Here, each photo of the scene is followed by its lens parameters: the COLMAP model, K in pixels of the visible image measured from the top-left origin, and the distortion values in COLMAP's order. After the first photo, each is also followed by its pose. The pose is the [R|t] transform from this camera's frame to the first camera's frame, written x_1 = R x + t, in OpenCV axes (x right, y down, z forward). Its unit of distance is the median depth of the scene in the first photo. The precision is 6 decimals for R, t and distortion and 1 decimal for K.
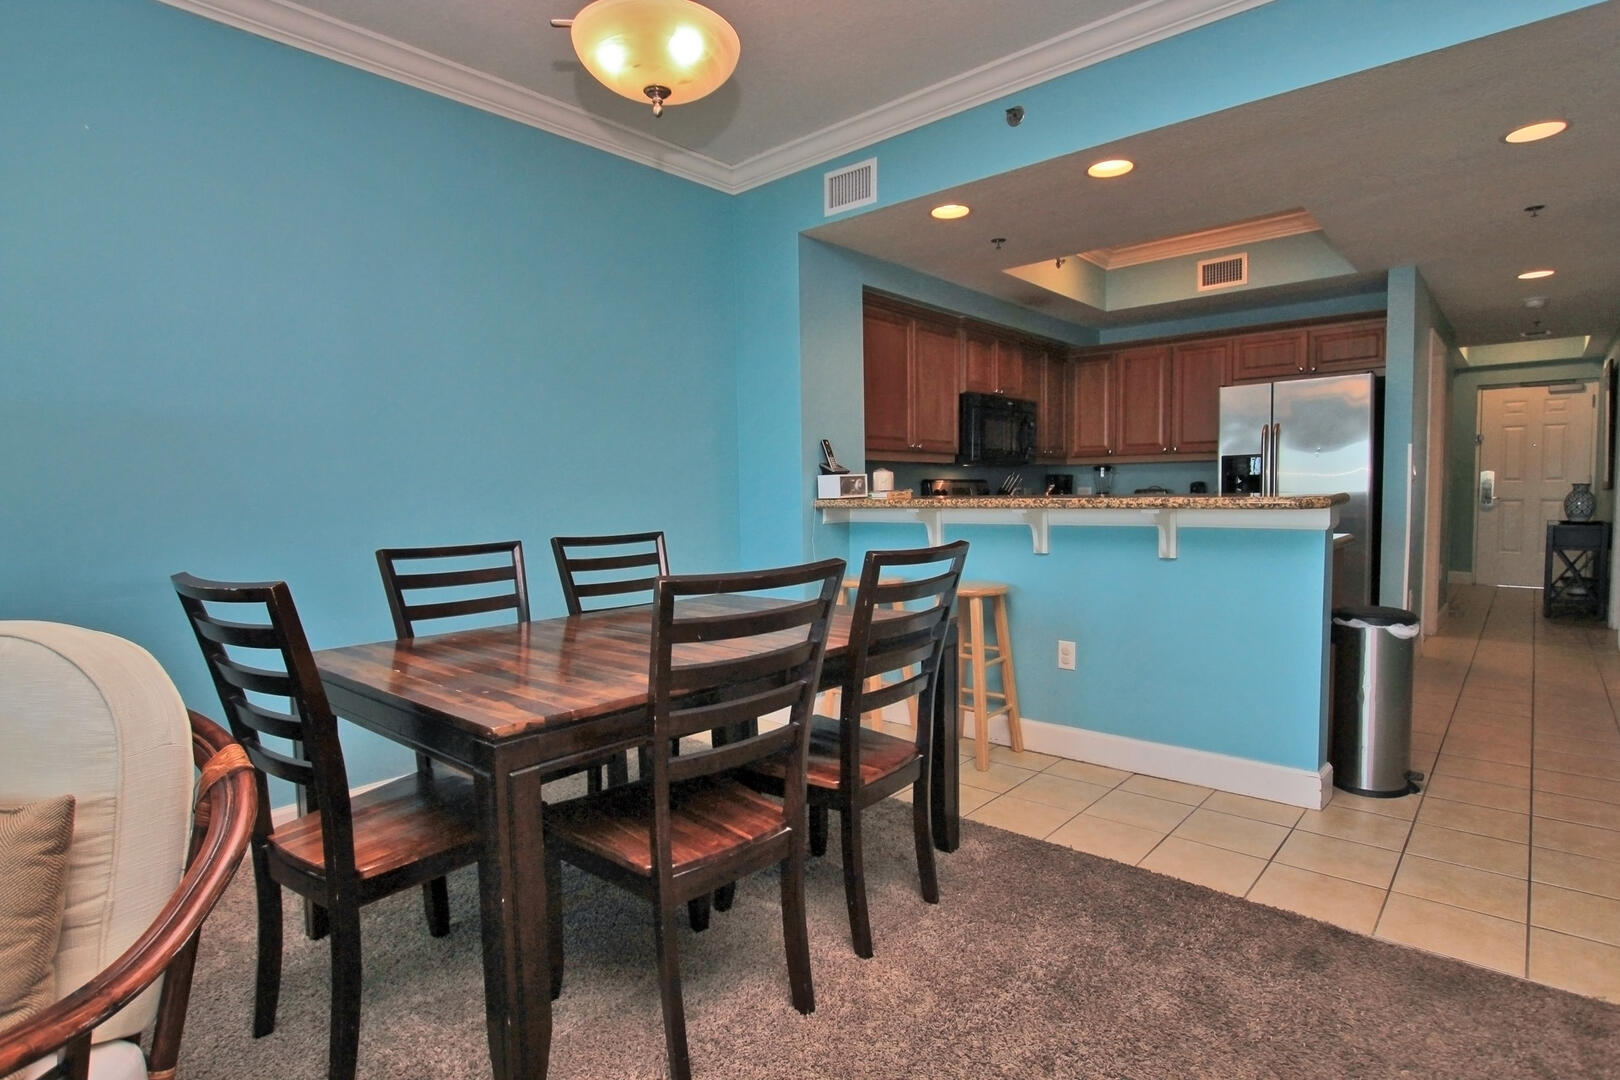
lens RADIAL K [[829.1, 0, 810.0], [0, 829.1, 540.0], [0, 0, 1]] dist [-0.024915, -0.000611]
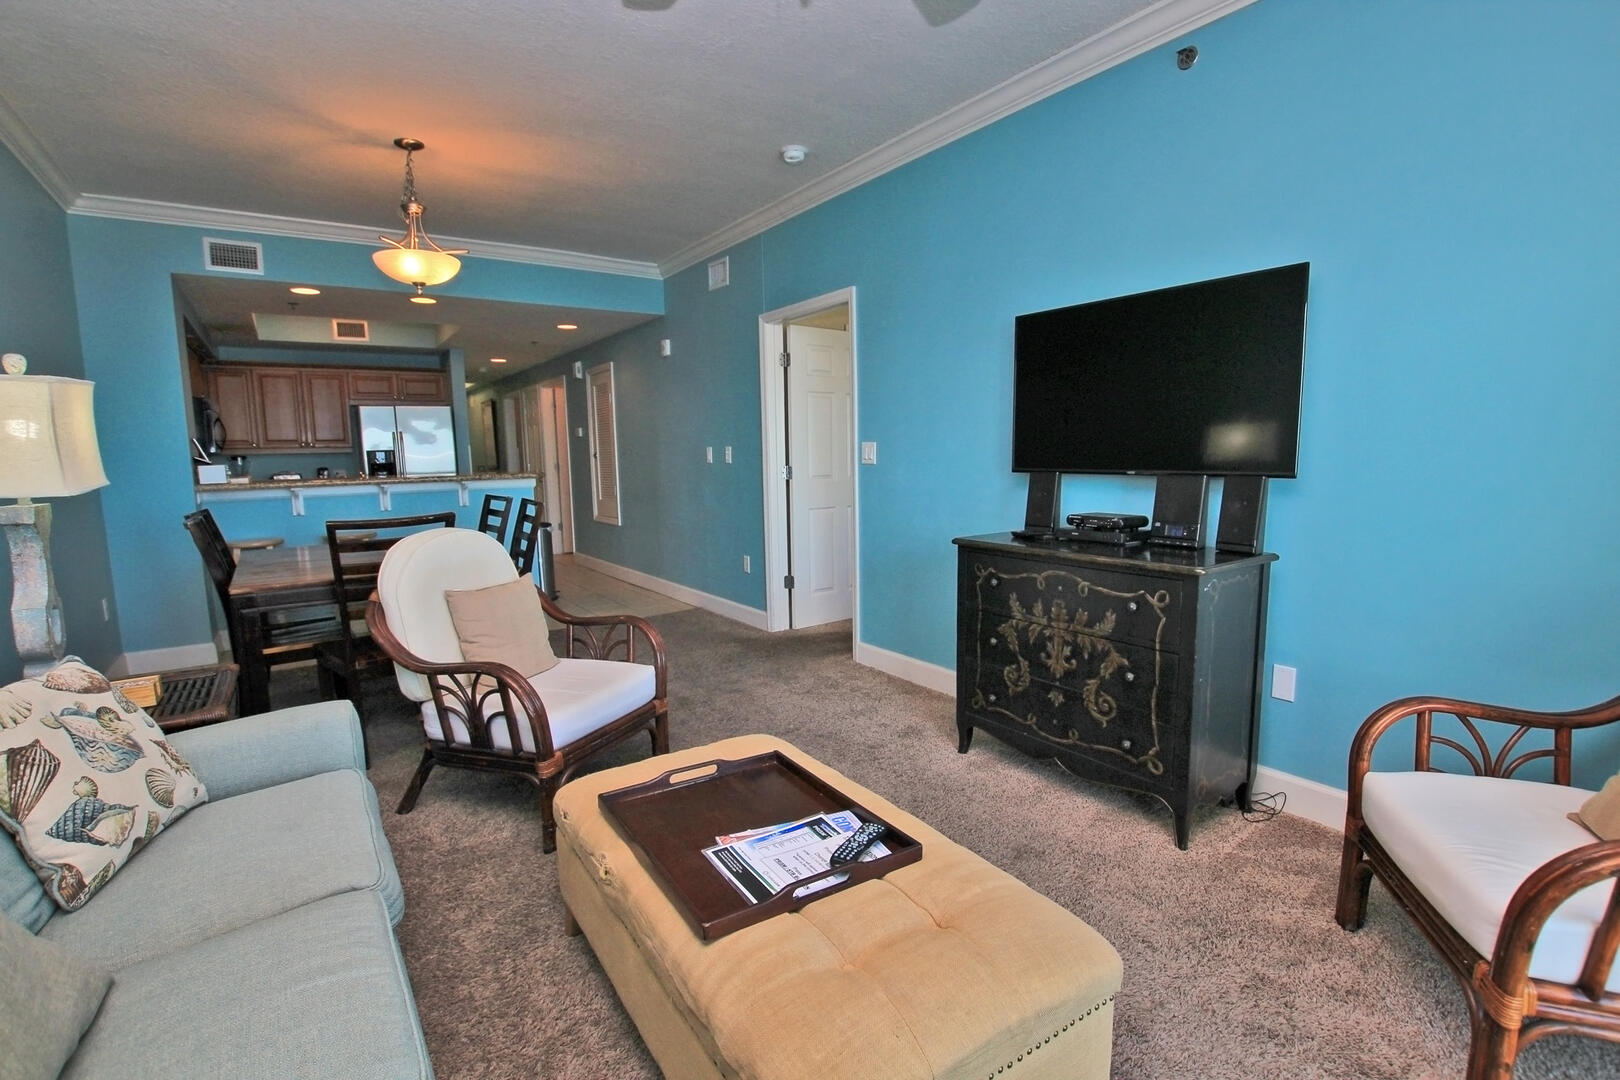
lens RADIAL K [[752.7, 0, 815.1], [0, 752.7, 546.0], [0, 0, 1]] dist [-0.026266, 0.001165]
pose [[0.227658, -0.111927, 0.967287, -0.705026], [0.075459, 0.992412, 0.097074, 0.003736], [-0.970813, 0.050891, 0.234377, -0.146467]]
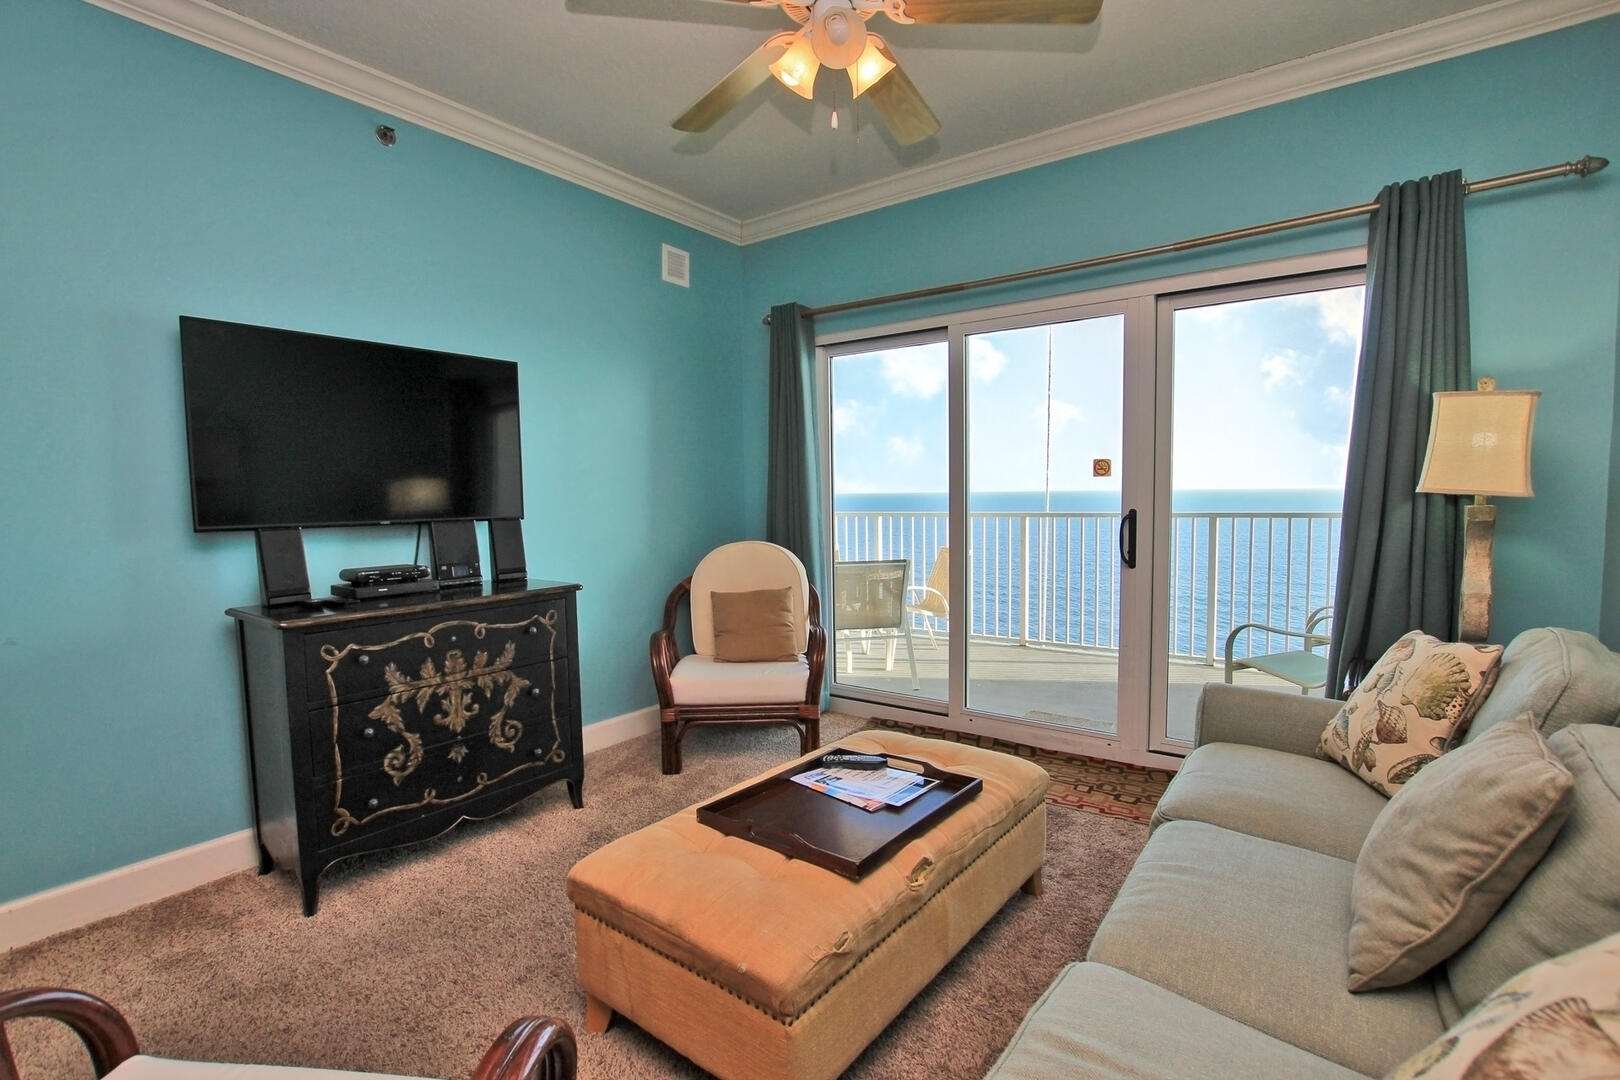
lens RADIAL K [[752.7, 0, 815.1], [0, 752.7, 546.0], [0, 0, 1]] dist [-0.026266, 0.001165]
pose [[-0.995018, 0.035306, -0.093235, -0.372327], [0.022585, 0.990706, 0.134130, -0.026972], [0.097104, 0.131356, -0.986568, 0.312418]]
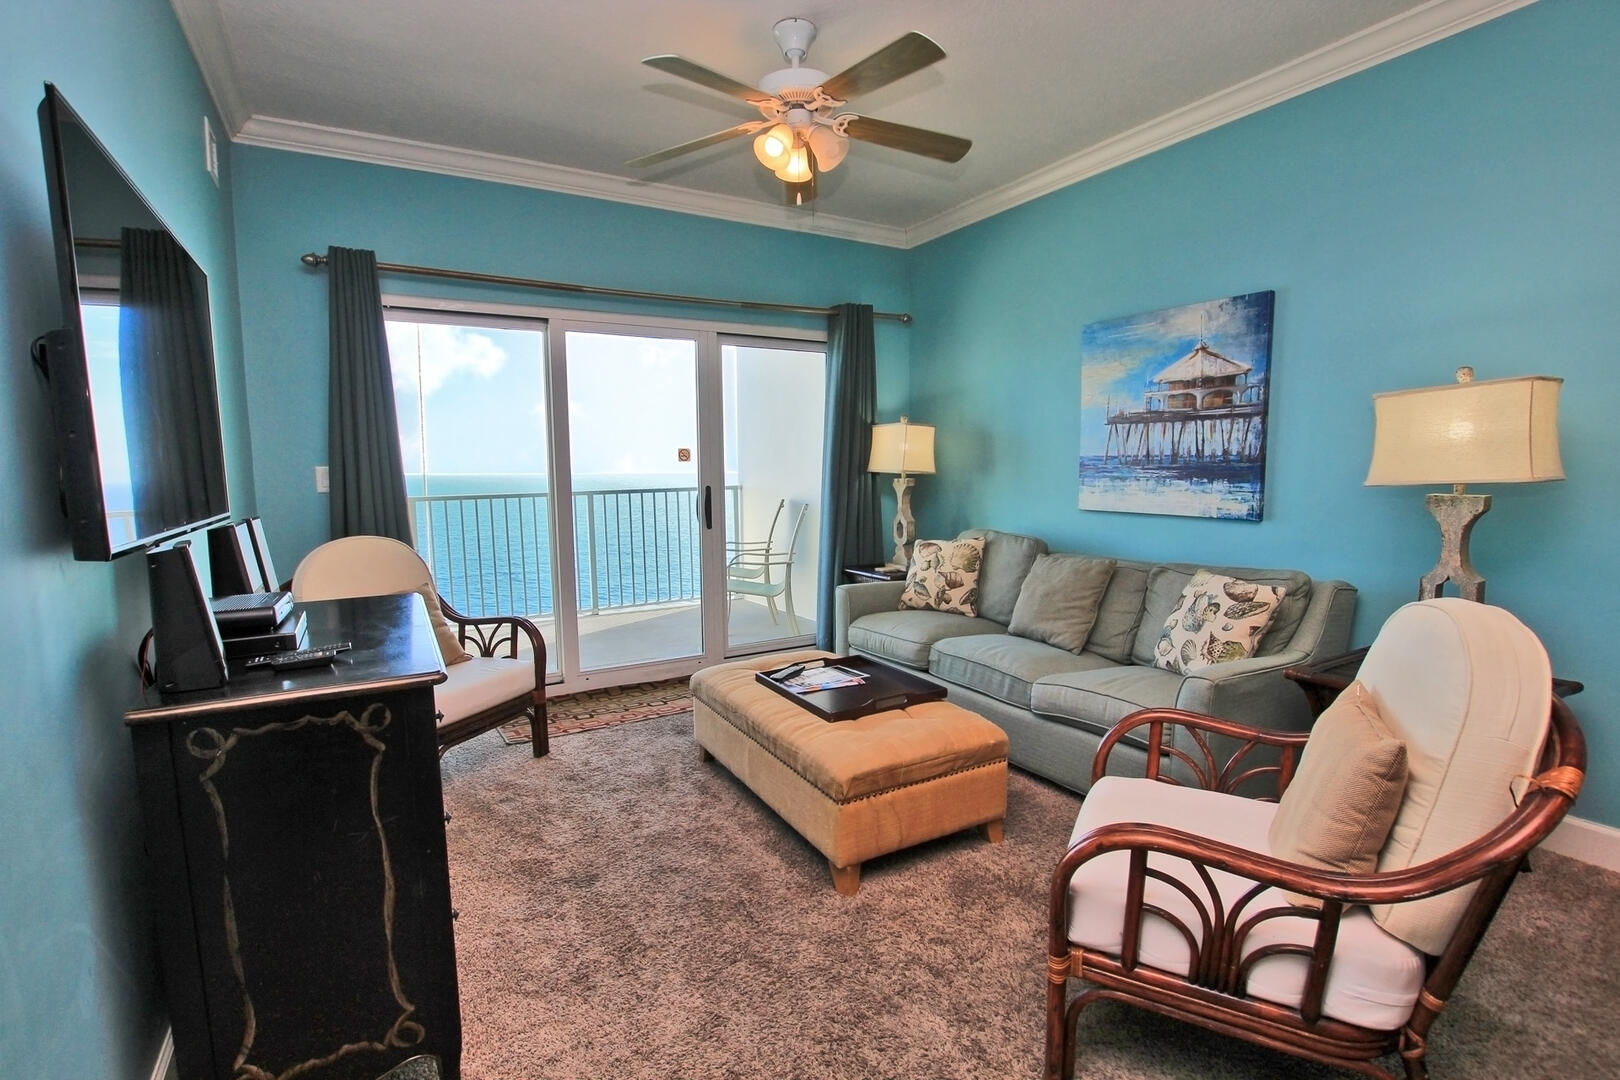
lens RADIAL K [[762.5, 0, 809.6], [0, 762.5, 550.0], [0, 0, 1]] dist [-0.030083, 0.000401]
pose [[-0.303306, 0.127305, -0.944351, 0.101505], [-0.041989, 0.988287, 0.146714, -0.027603], [0.951968, 0.084151, -0.294409, 0.089890]]
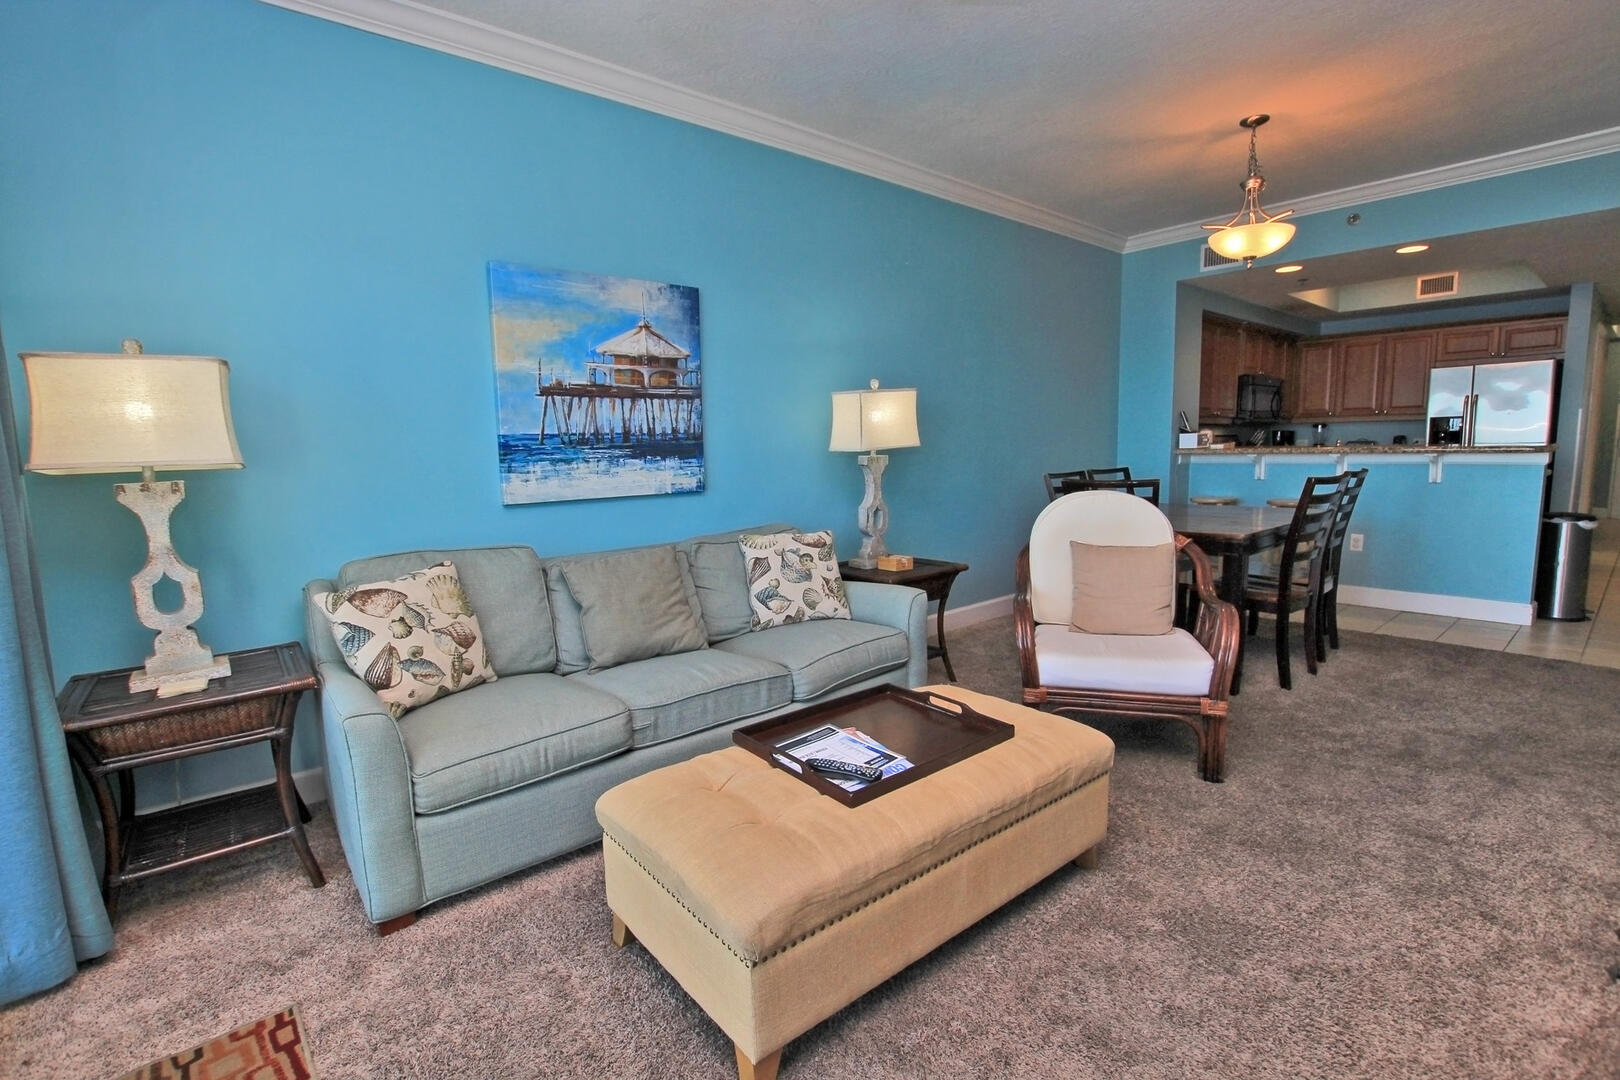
lens RADIAL K [[752.7, 0, 815.1], [0, 752.7, 546.0], [0, 0, 1]] dist [-0.026266, 0.001165]
pose [[0.991953, 0.007145, -0.126405, -0.400253], [0.002353, 0.997194, 0.074829, 0.022025], [0.126585, -0.074524, 0.989152, -0.422456]]
